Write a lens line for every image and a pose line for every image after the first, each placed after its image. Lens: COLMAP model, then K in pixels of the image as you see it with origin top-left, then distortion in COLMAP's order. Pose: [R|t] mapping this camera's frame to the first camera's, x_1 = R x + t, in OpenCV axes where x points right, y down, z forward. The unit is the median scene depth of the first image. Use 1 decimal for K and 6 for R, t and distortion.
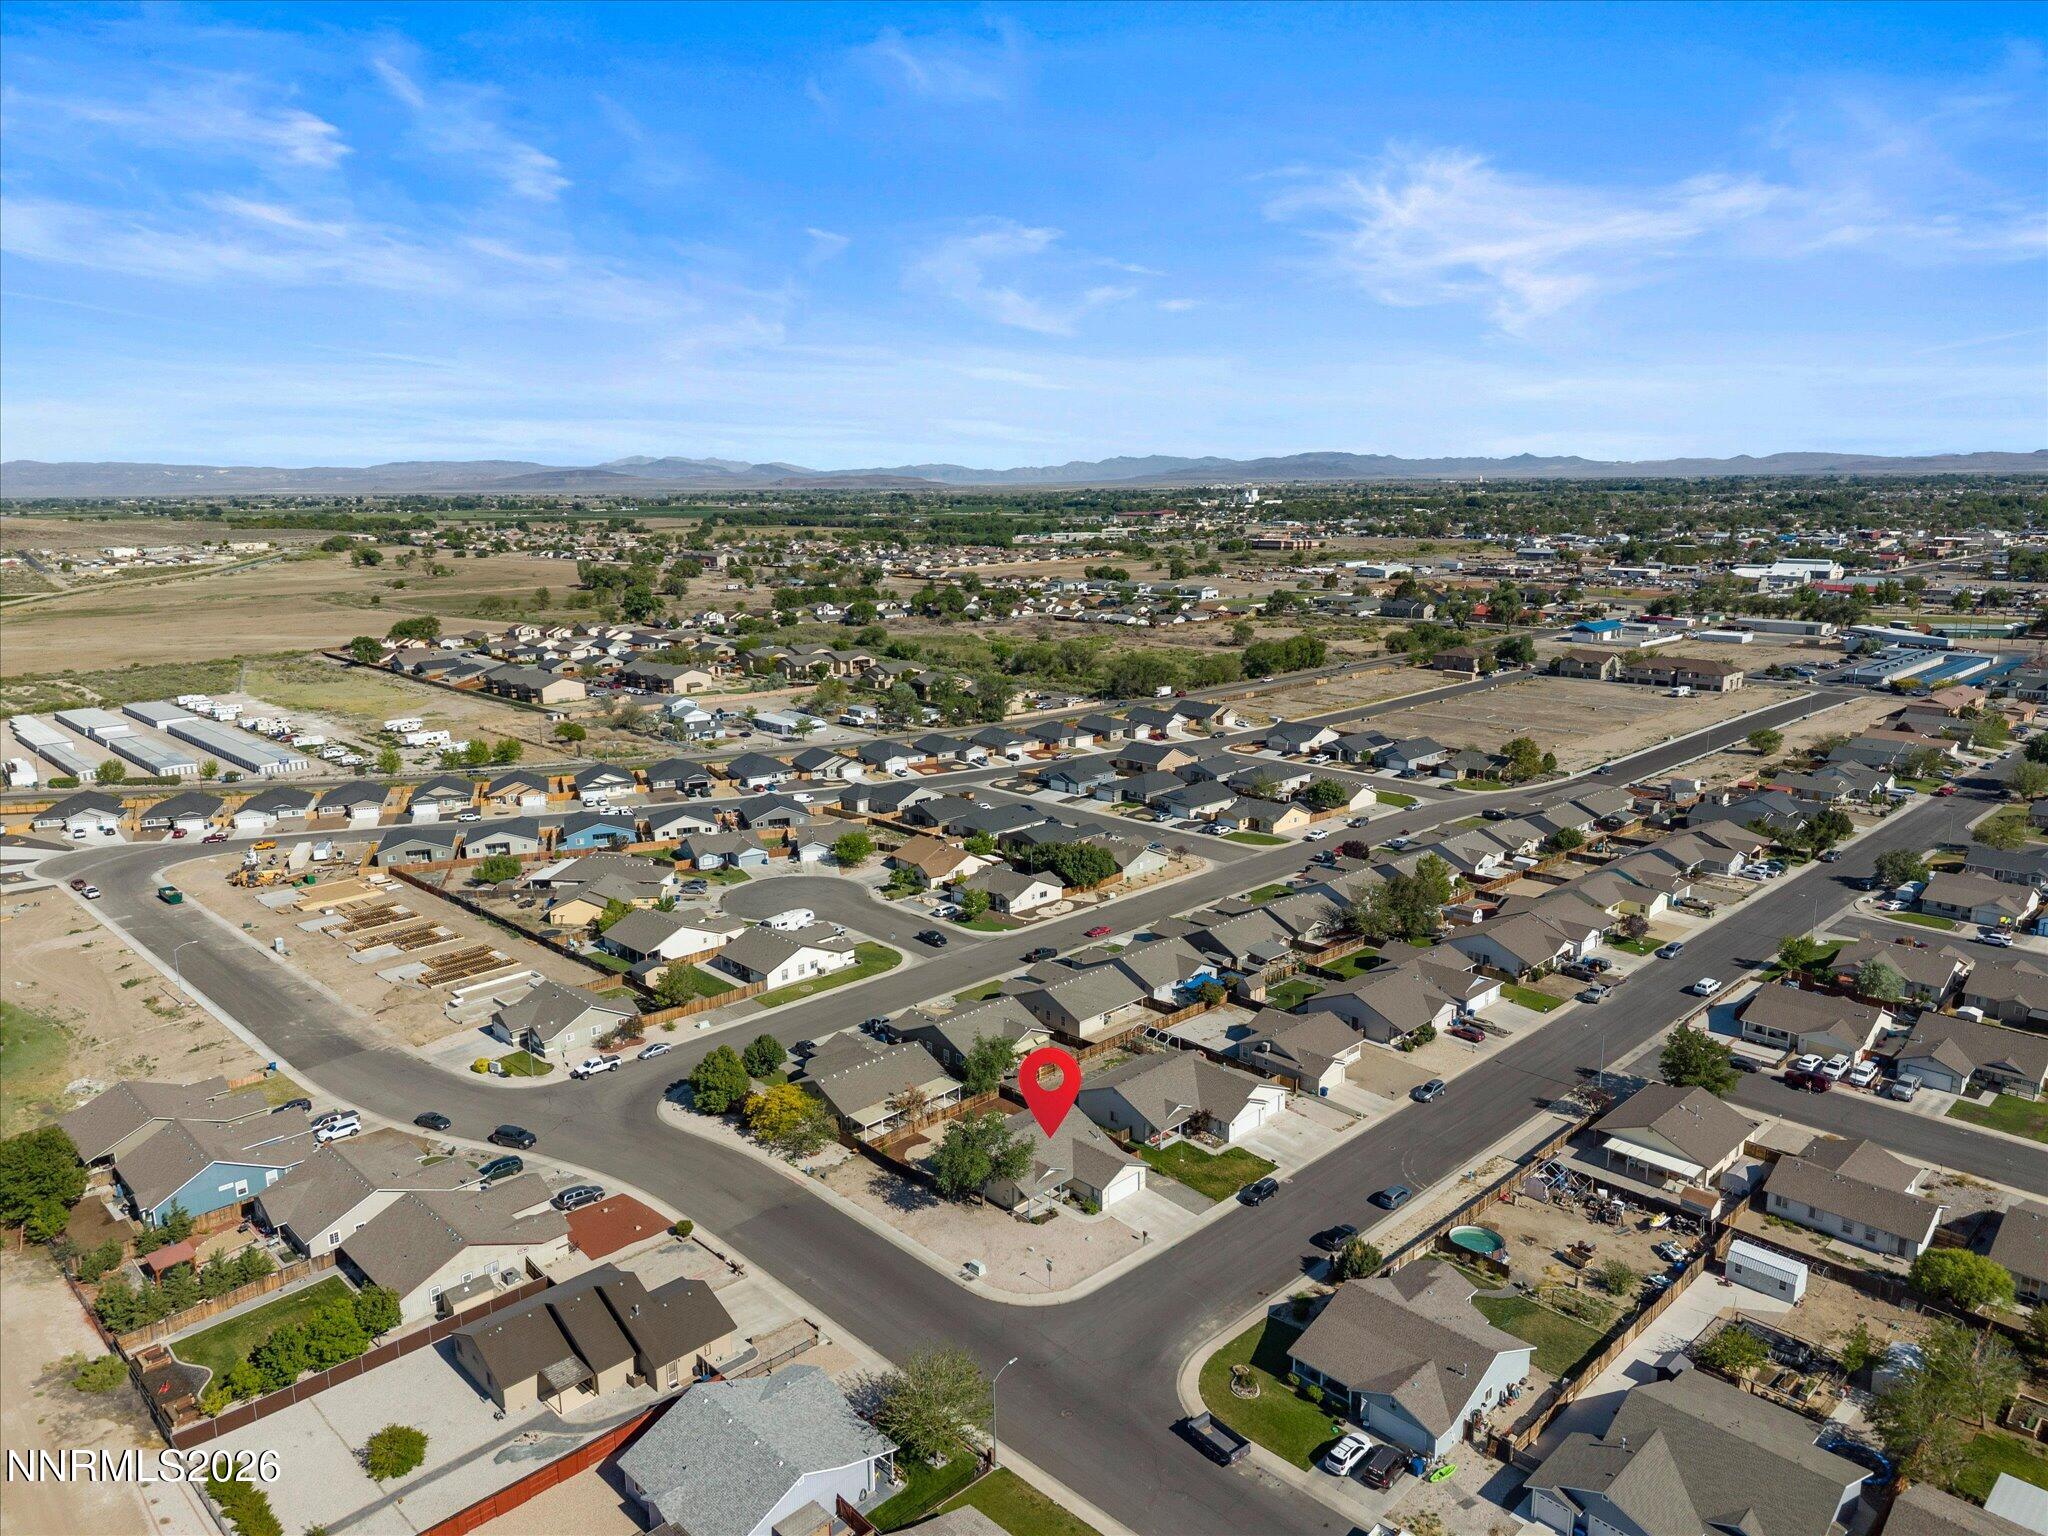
lens RADIAL K [[1362.6, 0, 1063.2], [0, 1362.6, 763.0], [0, 0, 1]] dist [-0.000237, 0.000223]
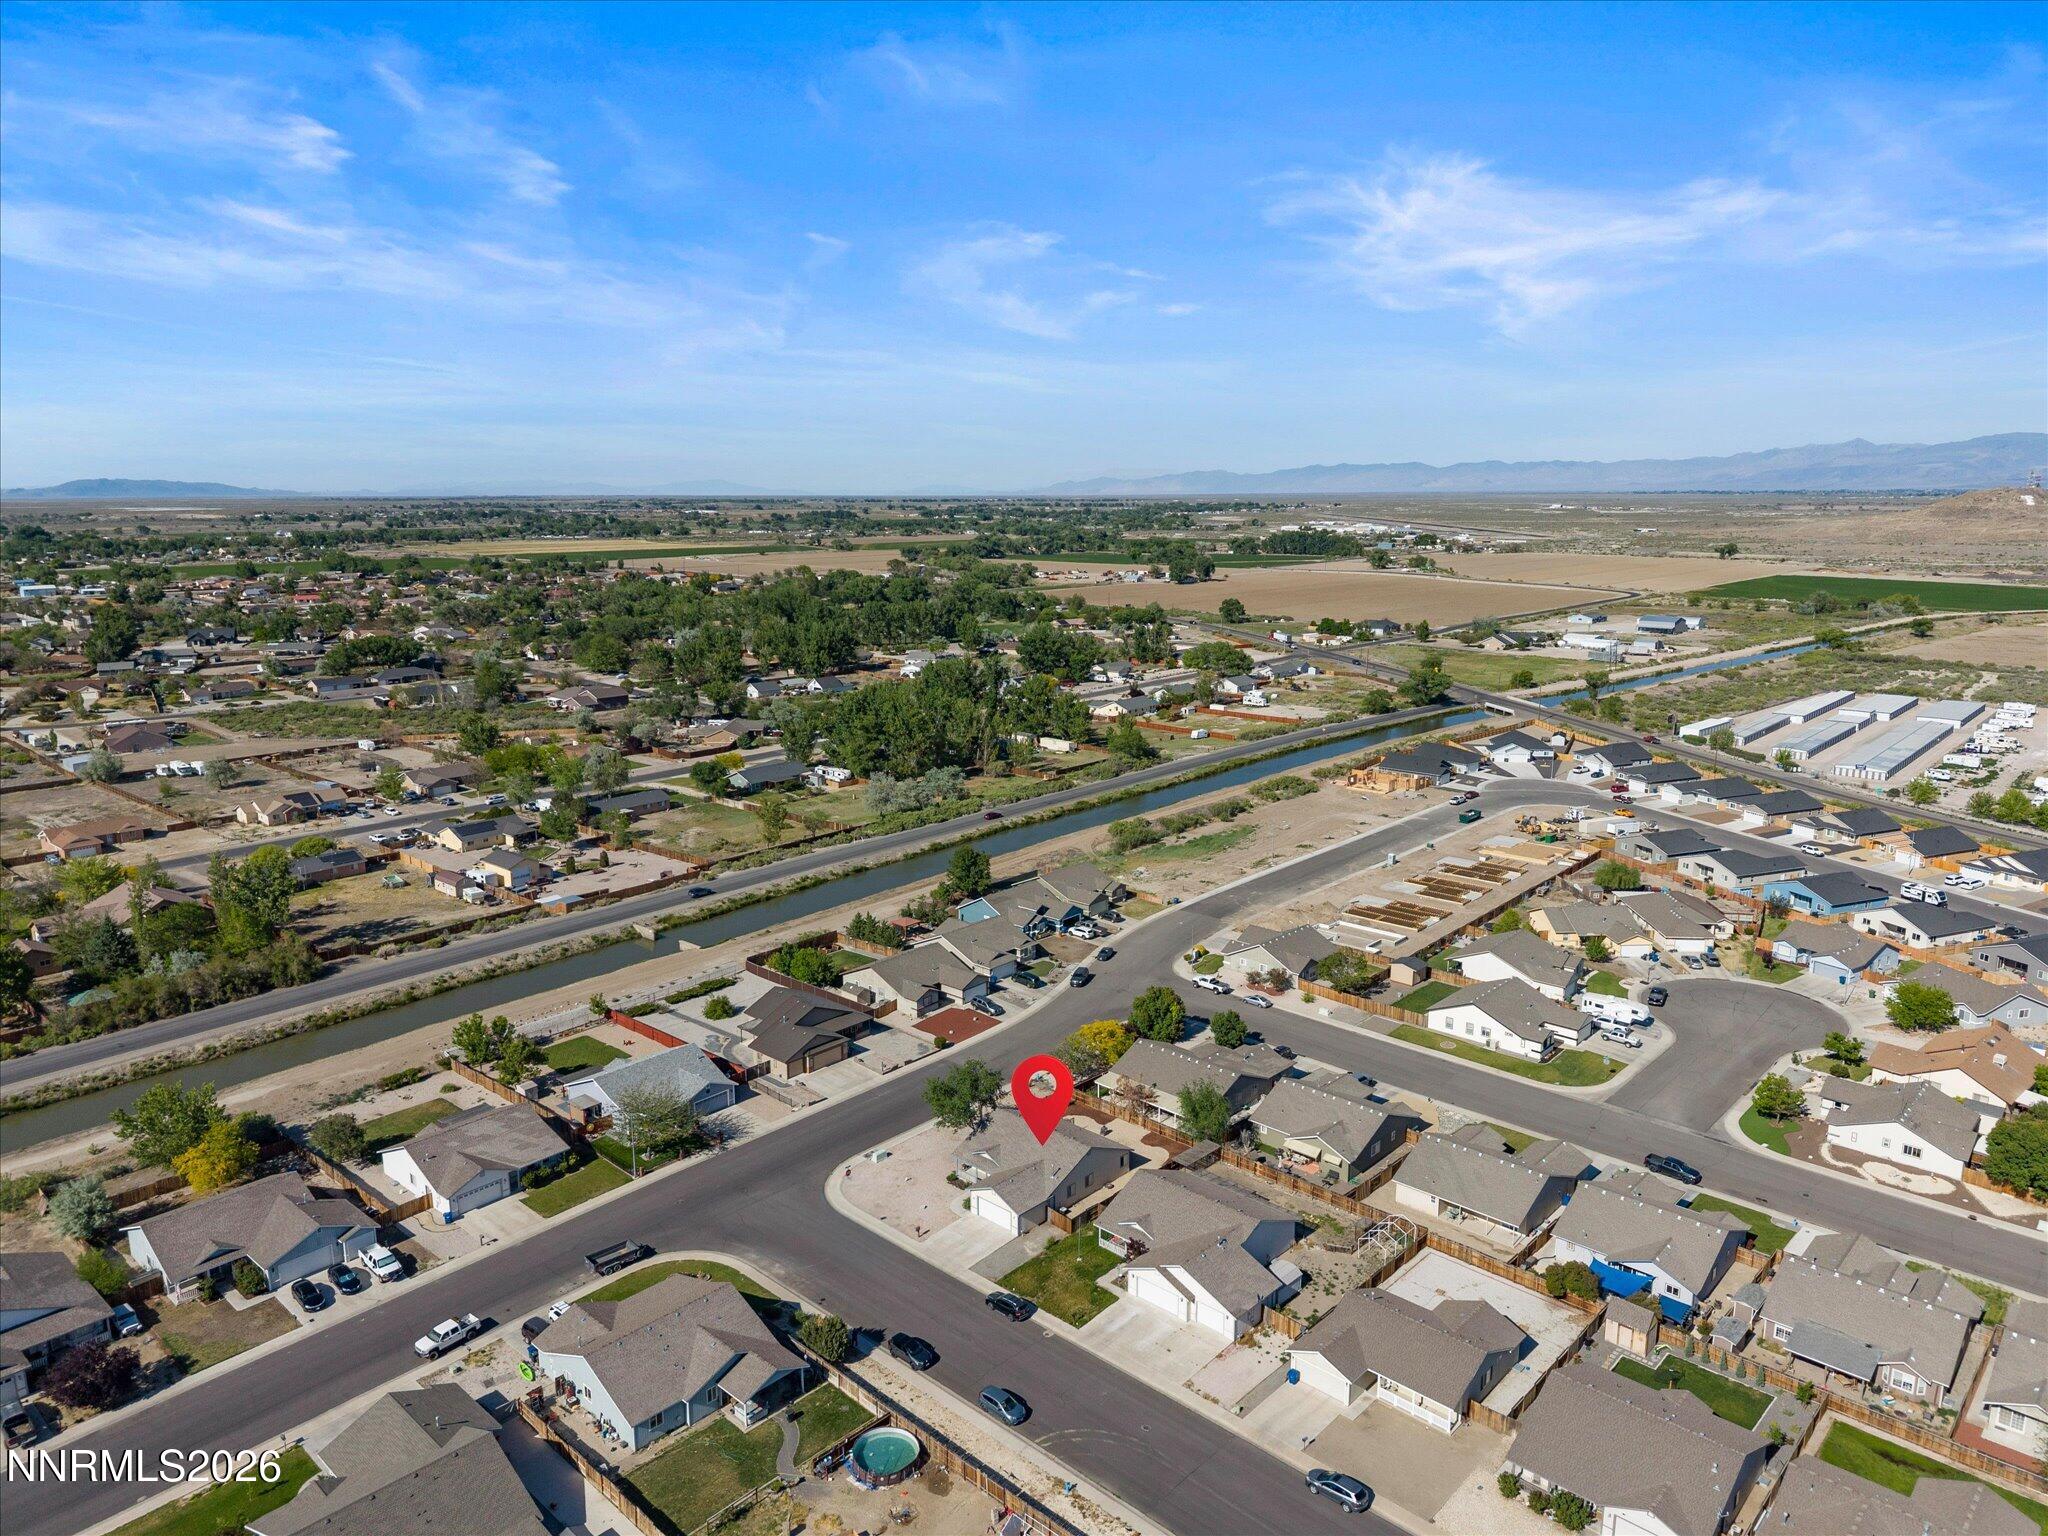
lens RADIAL K [[1367.2, 0, 1025.9], [0, 1367.2, 776.3], [0, 0, 1]] dist [0.028122, -0.031759]
pose [[0.036042, 0.219881, -0.974861, 0.649053], [-0.204749, 0.956426, 0.208153, -0.138019], [0.978151, 0.192100, 0.079492, 0.607912]]
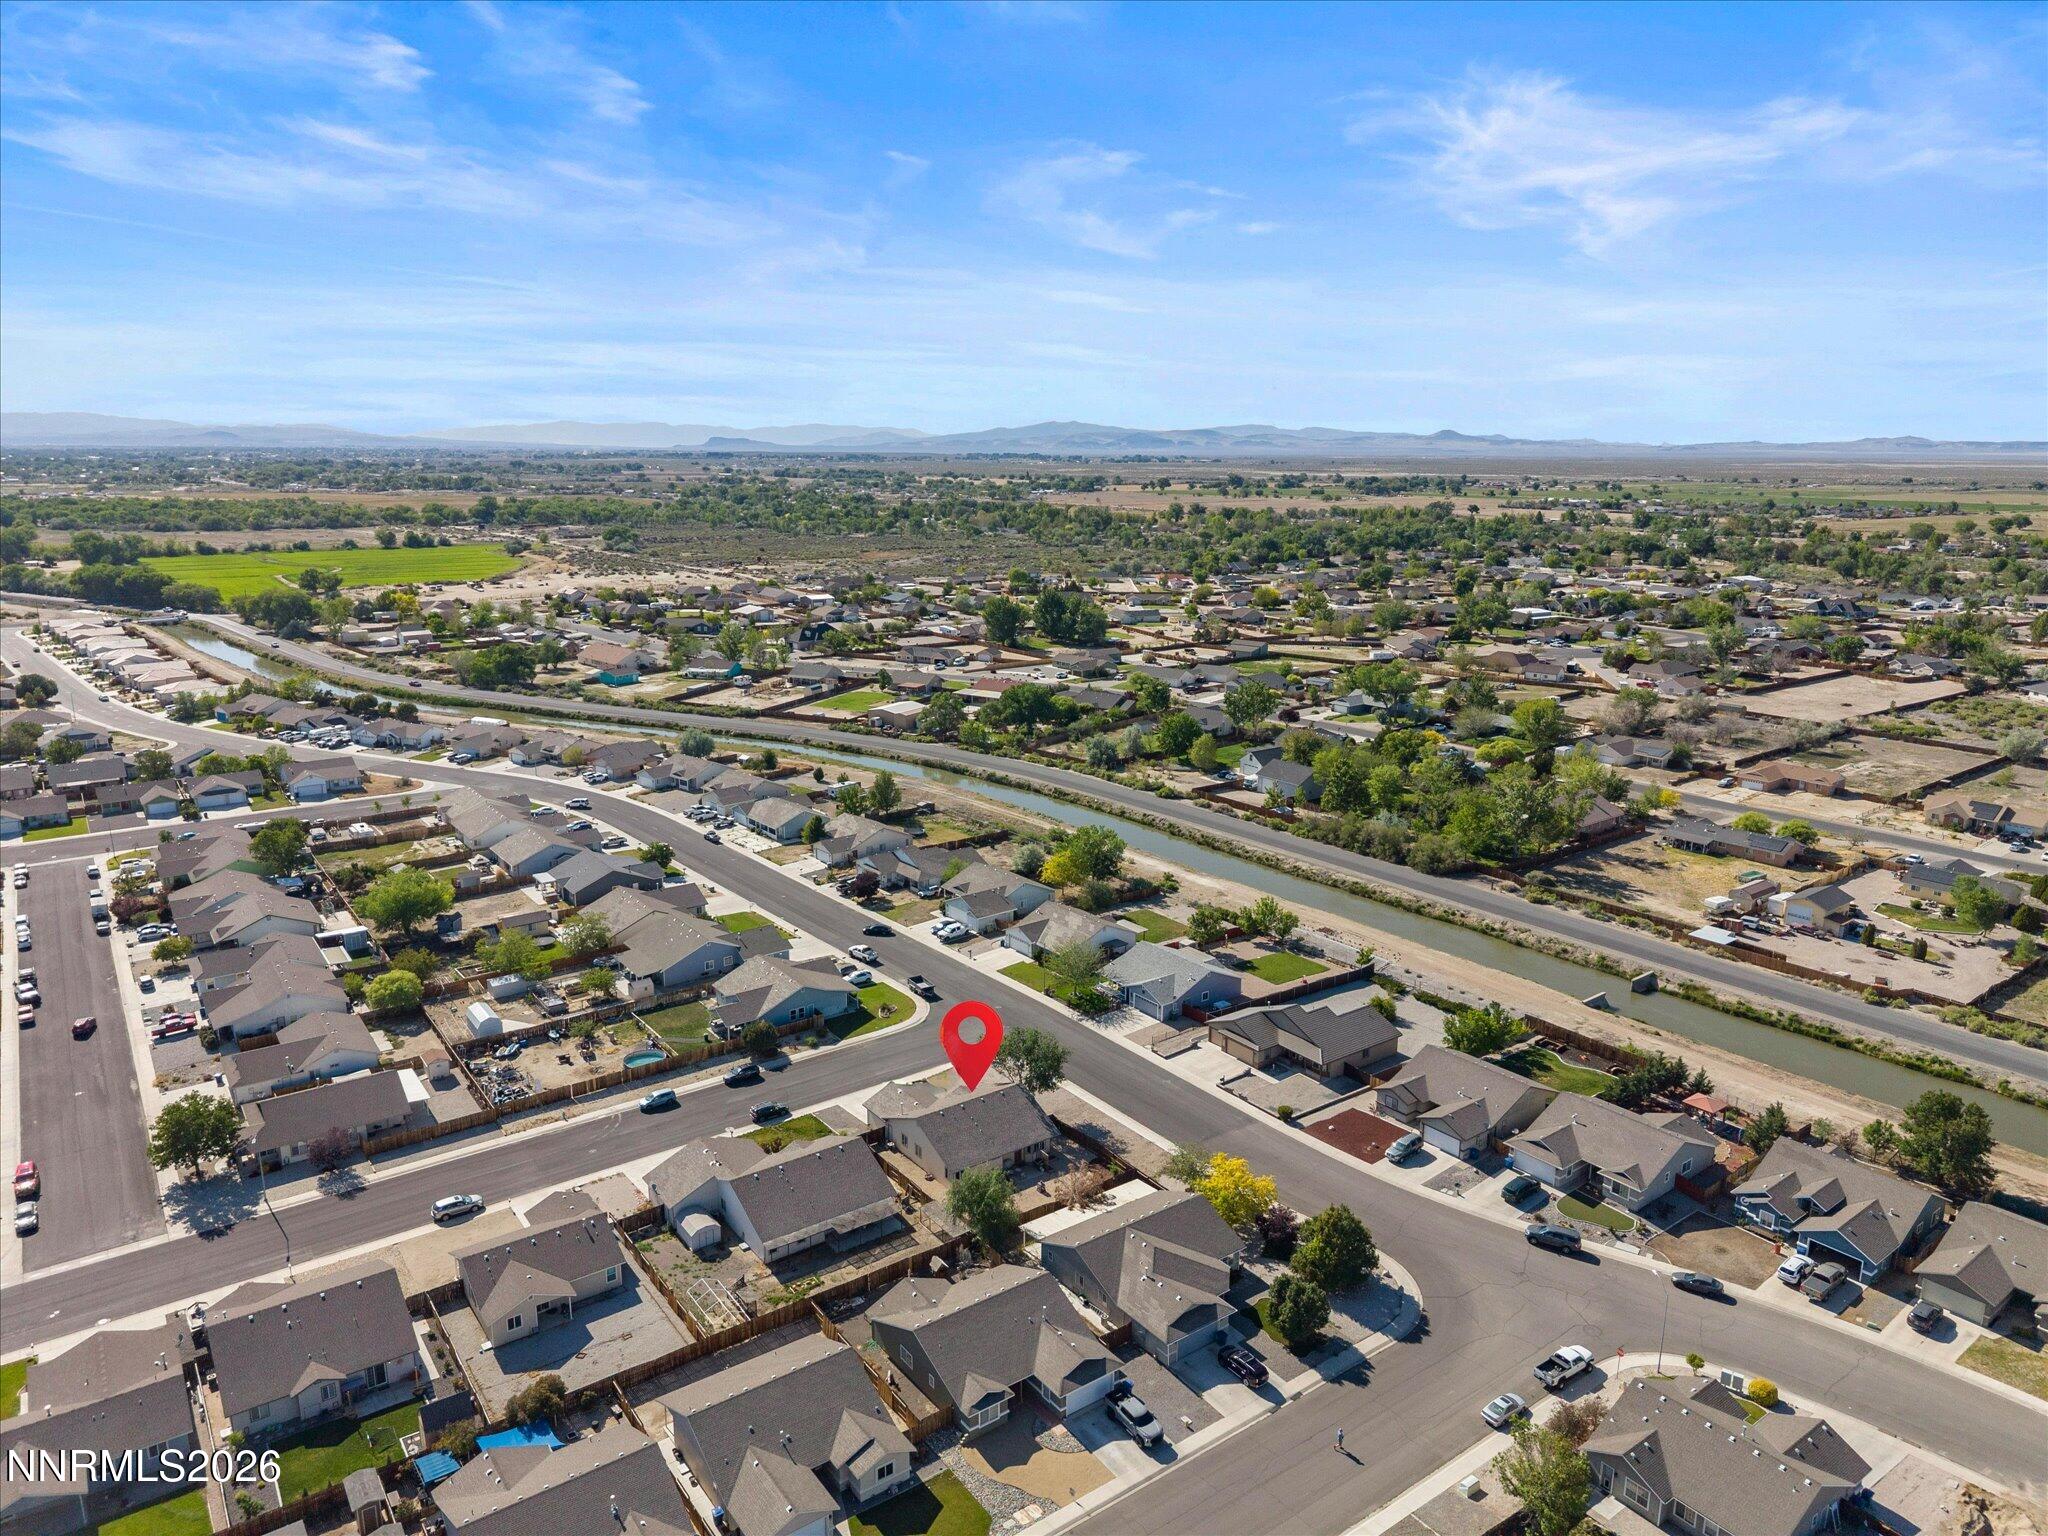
lens RADIAL K [[1354.5, 0, 1024.0], [0, 1354.5, 768.0], [0, 0, 1]] dist [0.105554, -0.140045]
pose [[-0.988291, -0.029216, 0.149755, -0.146746], [0.037016, 0.906265, 0.421085, -0.269212], [-0.148020, 0.421698, -0.894573, 1.271648]]
